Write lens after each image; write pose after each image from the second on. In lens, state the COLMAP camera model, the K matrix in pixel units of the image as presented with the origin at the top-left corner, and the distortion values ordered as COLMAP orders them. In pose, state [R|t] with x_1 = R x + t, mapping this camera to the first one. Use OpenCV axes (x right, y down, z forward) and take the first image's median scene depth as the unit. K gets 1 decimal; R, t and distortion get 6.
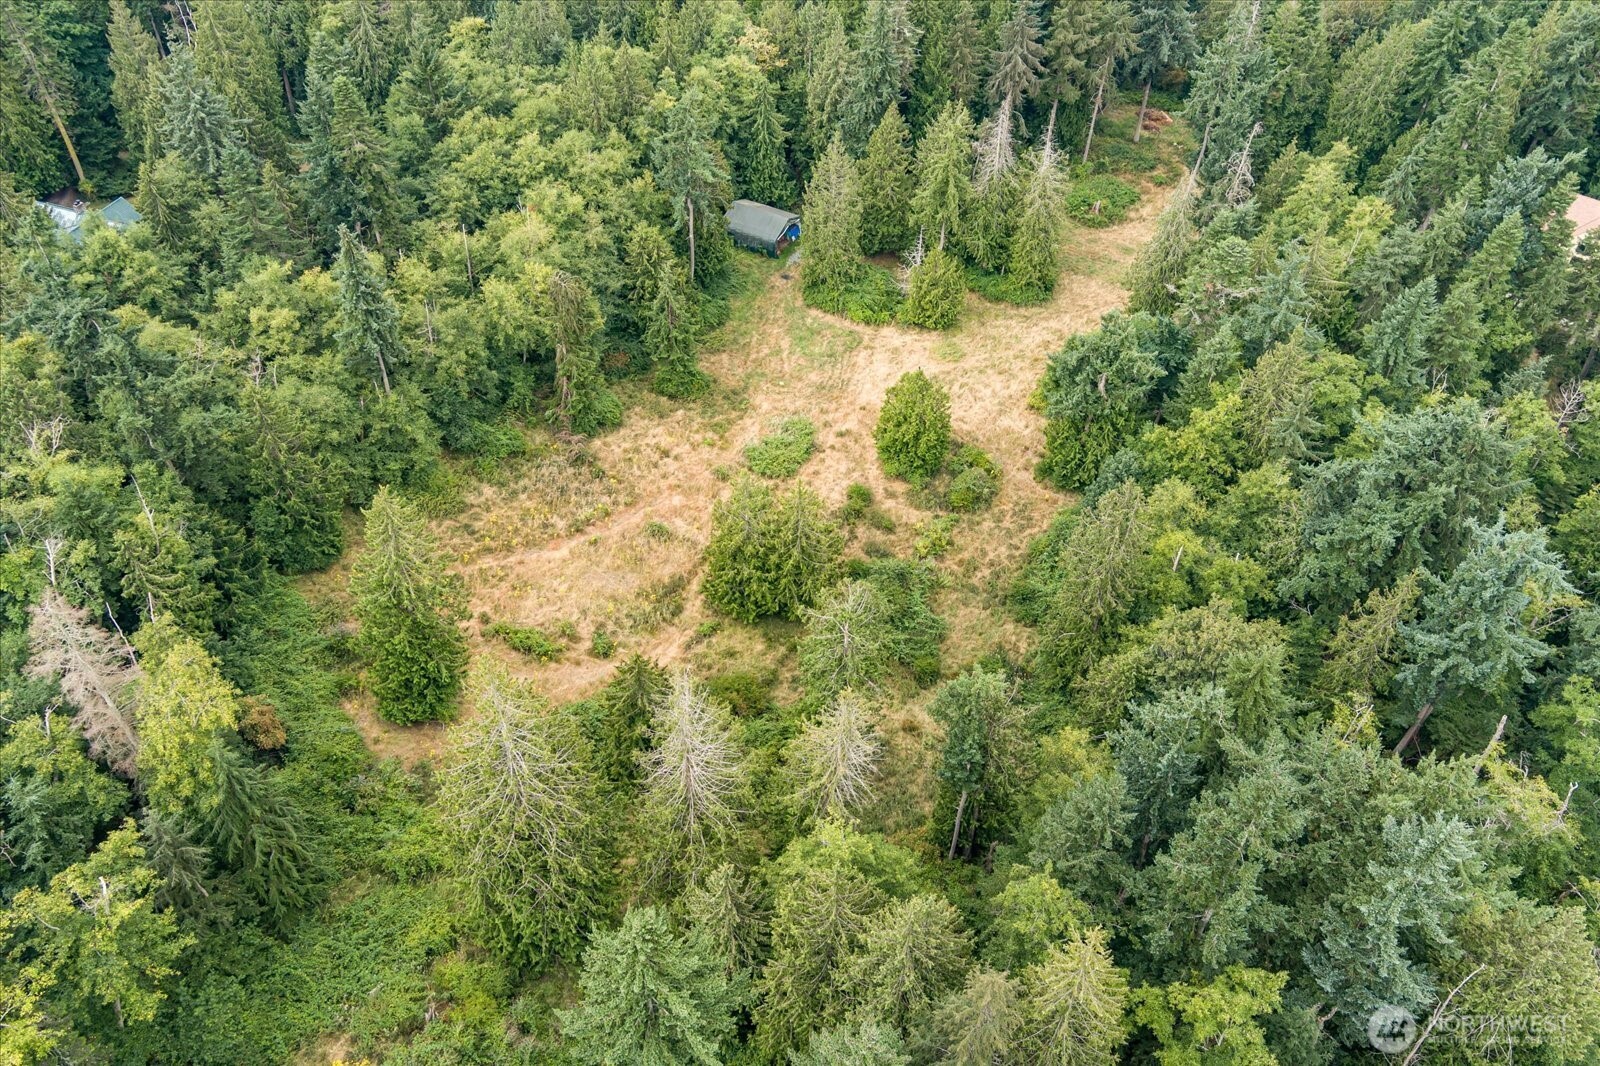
lens RADIAL K [[1274.2, 0, 800.0], [0, 1274.2, 533.0], [0, 0, 1]] dist [0.004341, 0.017922]
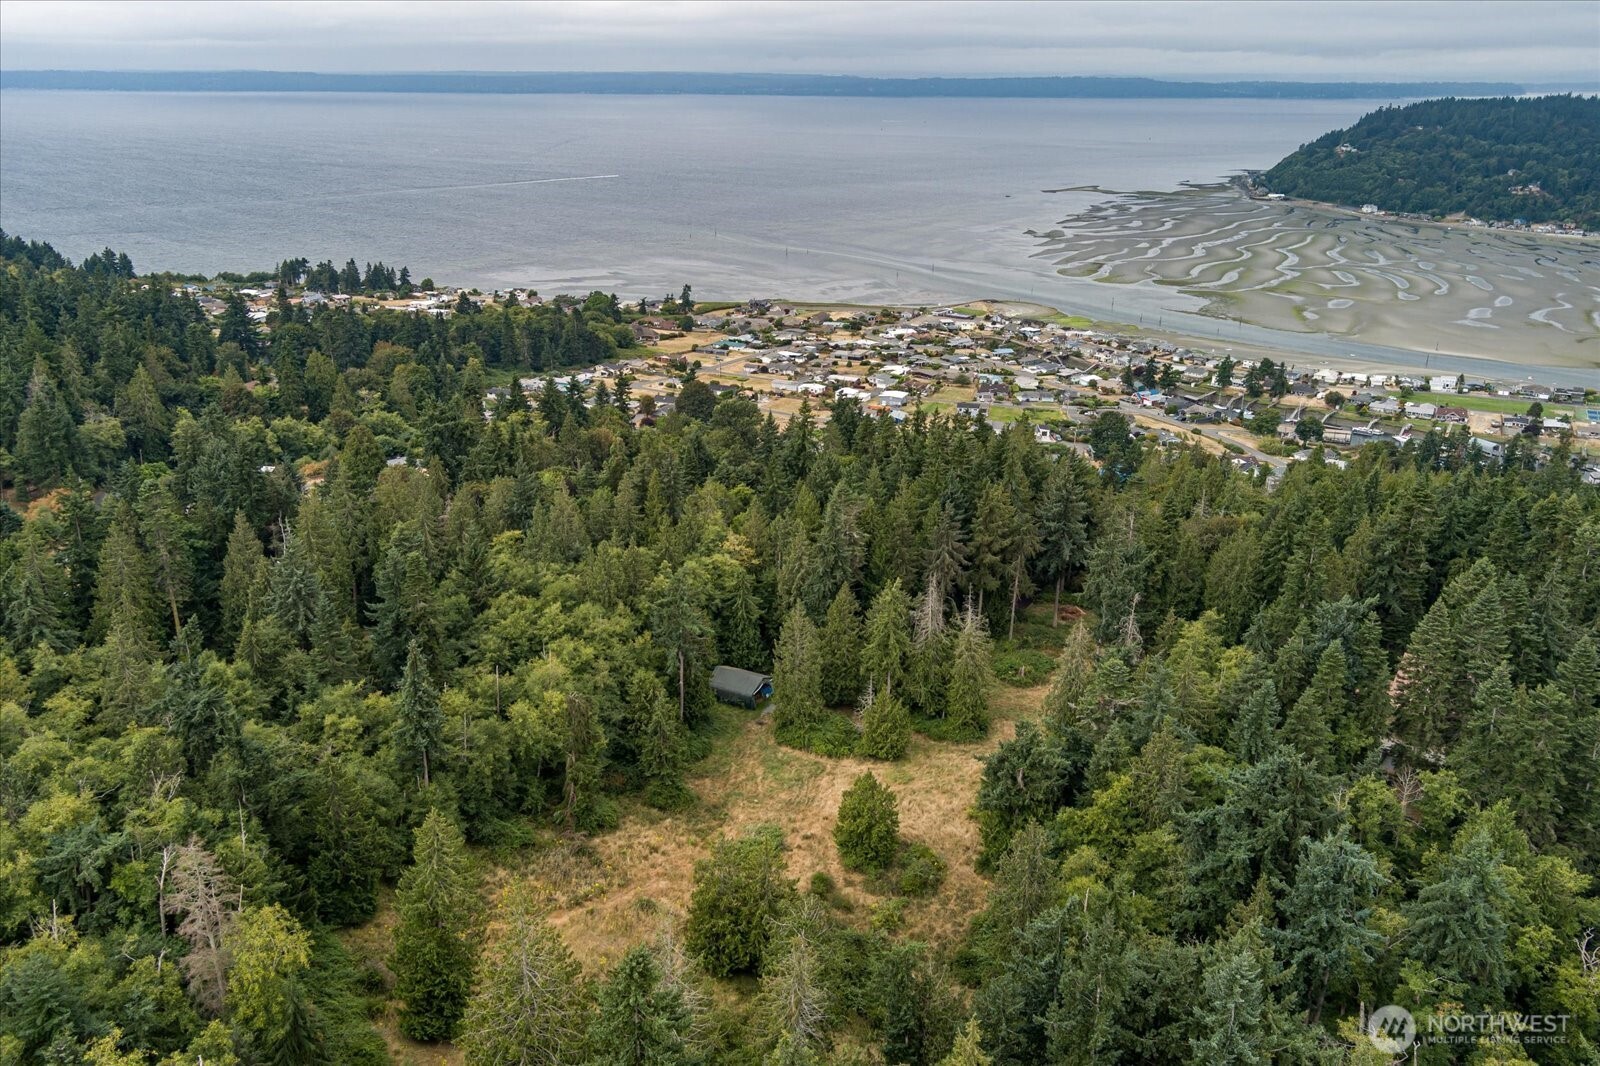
lens RADIAL K [[1274.2, 0, 800.0], [0, 1274.2, 533.0], [0, 0, 1]] dist [0.004341, 0.017922]
pose [[0.999845, -0.013855, 0.010841, 0.017788], [0.017142, 0.905806, -0.423346, 0.164648], [-0.003954, 0.423466, 0.905903, -0.171016]]
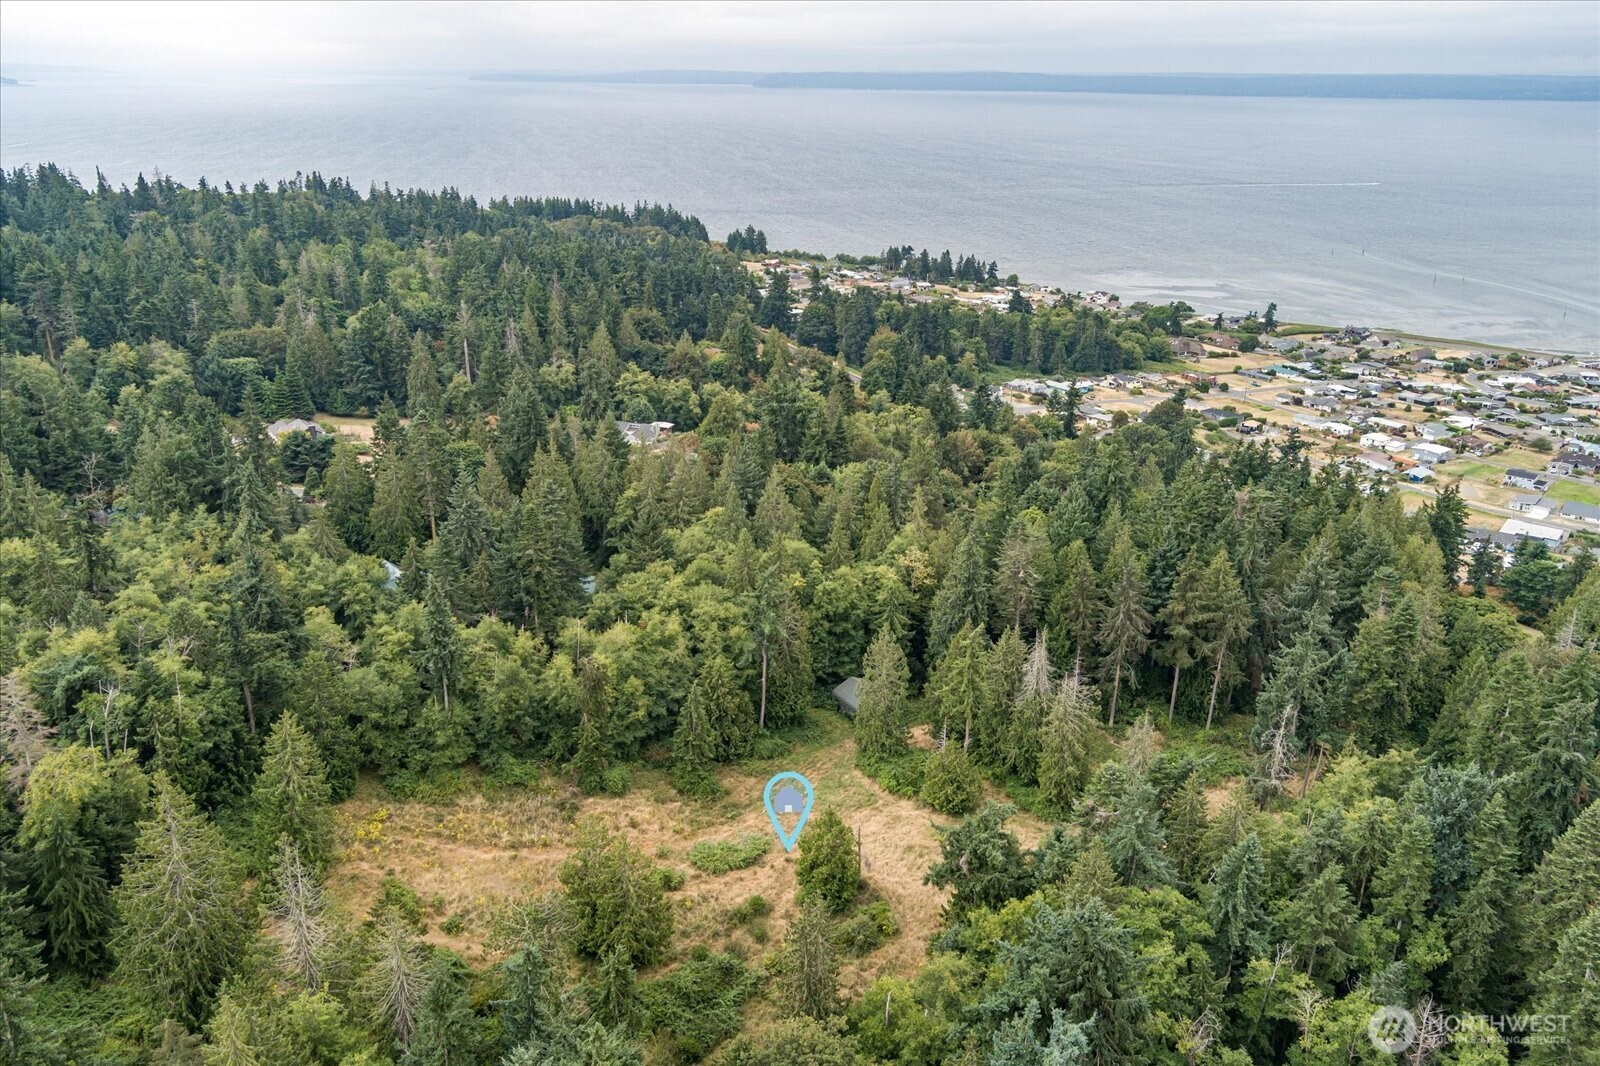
lens RADIAL K [[1274.2, 0, 800.0], [0, 1274.2, 533.0], [0, 0, 1]] dist [0.004341, 0.017922]
pose [[0.871533, 0.164149, -0.462045, 0.519539], [-0.345623, 0.874064, -0.341405, 0.051199], [0.347816, 0.457239, 0.818509, -0.050049]]
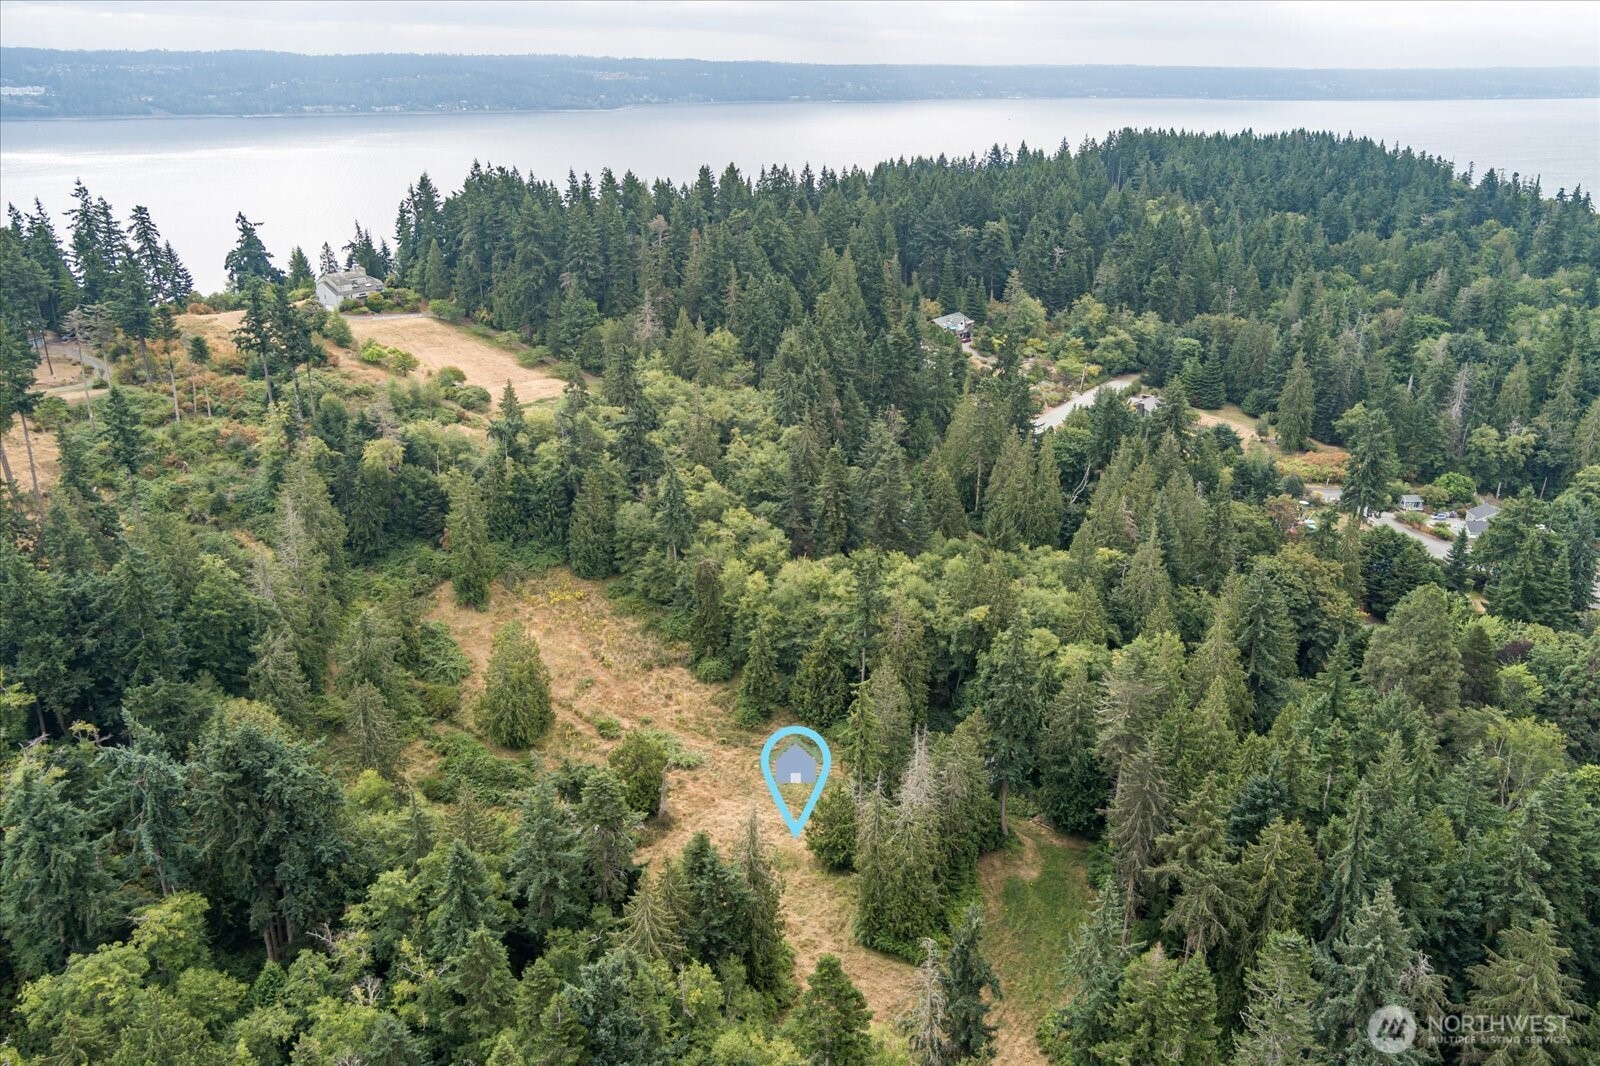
lens RADIAL K [[1274.2, 0, 800.0], [0, 1274.2, 533.0], [0, 0, 1]] dist [0.004341, 0.017922]
pose [[-0.166357, 0.331988, -0.928499, 1.100789], [-0.707940, 0.615251, 0.346825, -0.752603], [0.686401, 0.715018, 0.132676, 0.752212]]
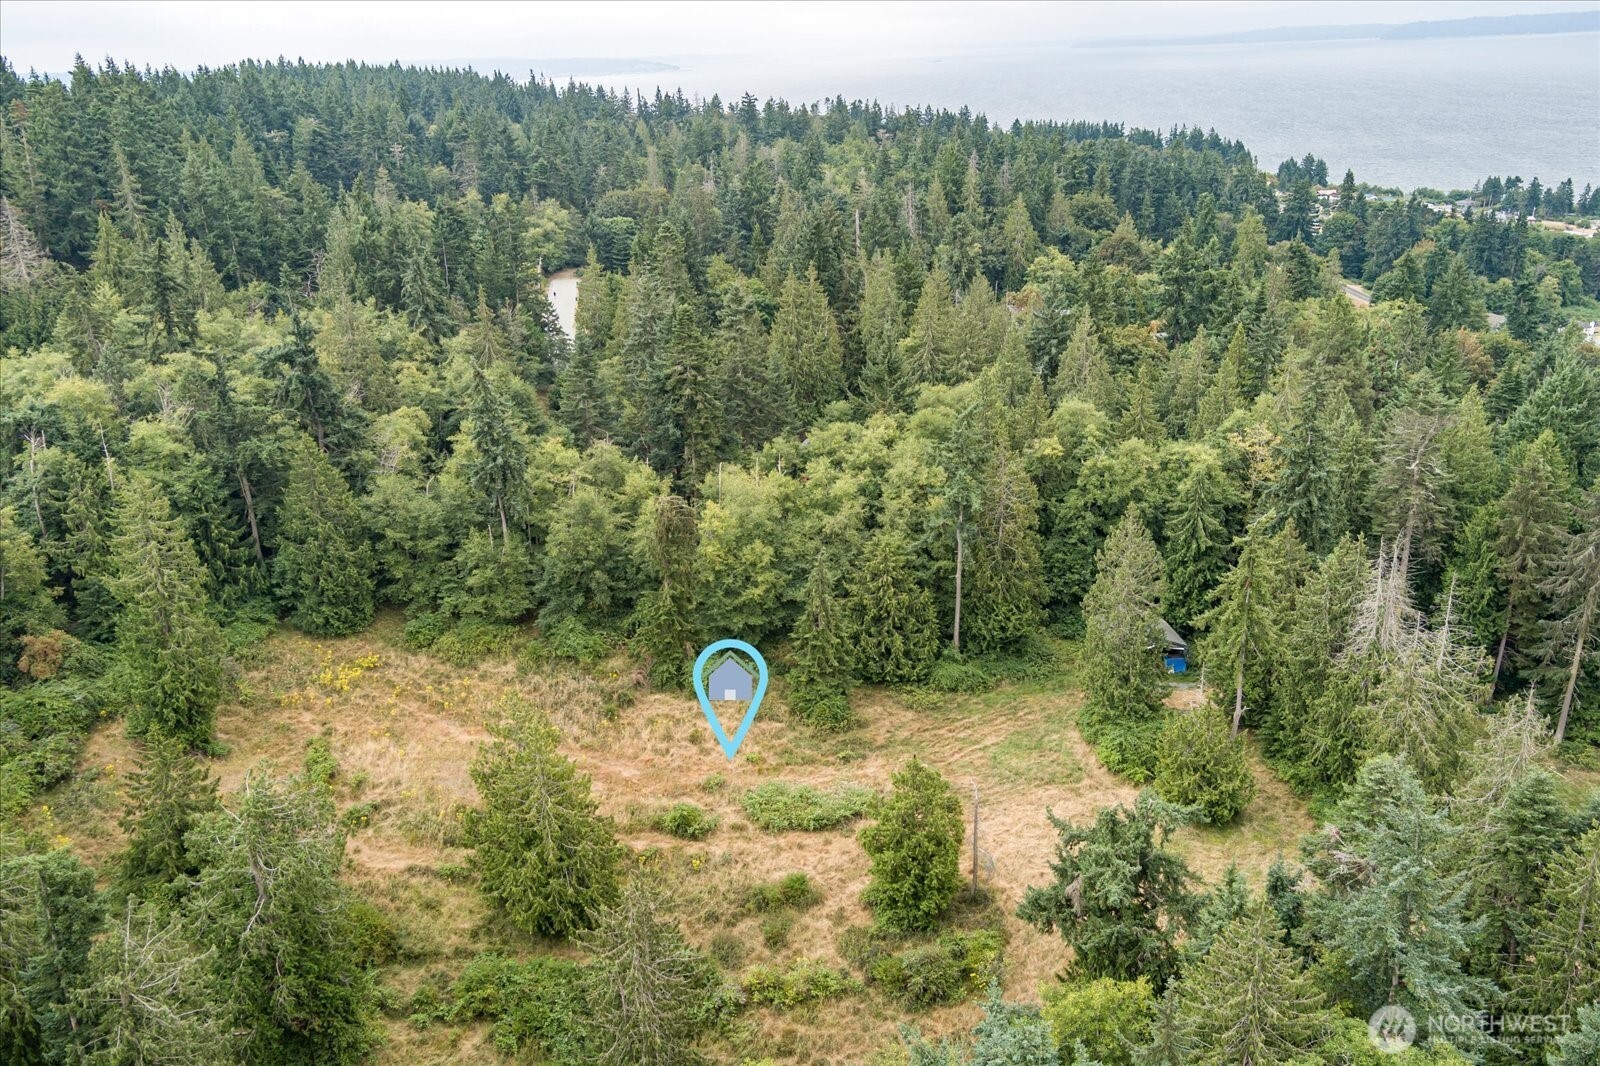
lens RADIAL K [[1274.2, 0, 800.0], [0, 1274.2, 533.0], [0, 0, 1]] dist [0.004341, 0.017922]
pose [[0.580722, 0.259119, -0.771764, 0.522869], [-0.544212, 0.828611, -0.131293, -0.098322], [0.605472, 0.496248, 0.622208, 0.439372]]
